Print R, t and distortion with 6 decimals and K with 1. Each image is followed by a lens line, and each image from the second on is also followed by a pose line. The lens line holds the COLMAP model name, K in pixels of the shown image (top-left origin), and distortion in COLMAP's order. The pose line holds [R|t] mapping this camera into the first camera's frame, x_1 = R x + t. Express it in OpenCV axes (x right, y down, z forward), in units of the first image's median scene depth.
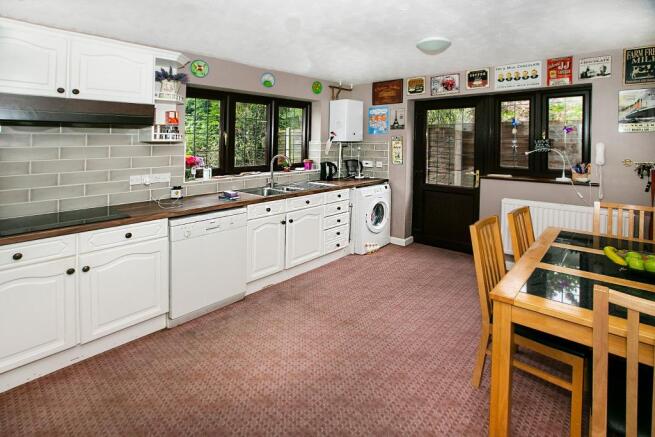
lens RADIAL K [[306.5, 0, 327.5], [0, 306.5, 218.5], [0, 0, 1]] dist [0.000225, 0.000195]
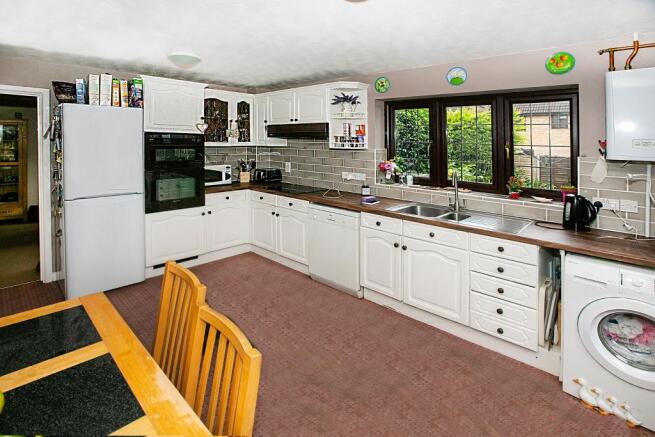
lens RADIAL K [[348.5, 0, 327.5], [0, 348.5, 218.5], [0, 0, 1]] dist [-0.001840, -0.000314]
pose [[0.002550, 0.220817, -0.975312, 0.888138], [-0.258263, 0.942372, 0.212684, -0.240254], [0.966071, 0.251344, 0.059432, 0.821306]]
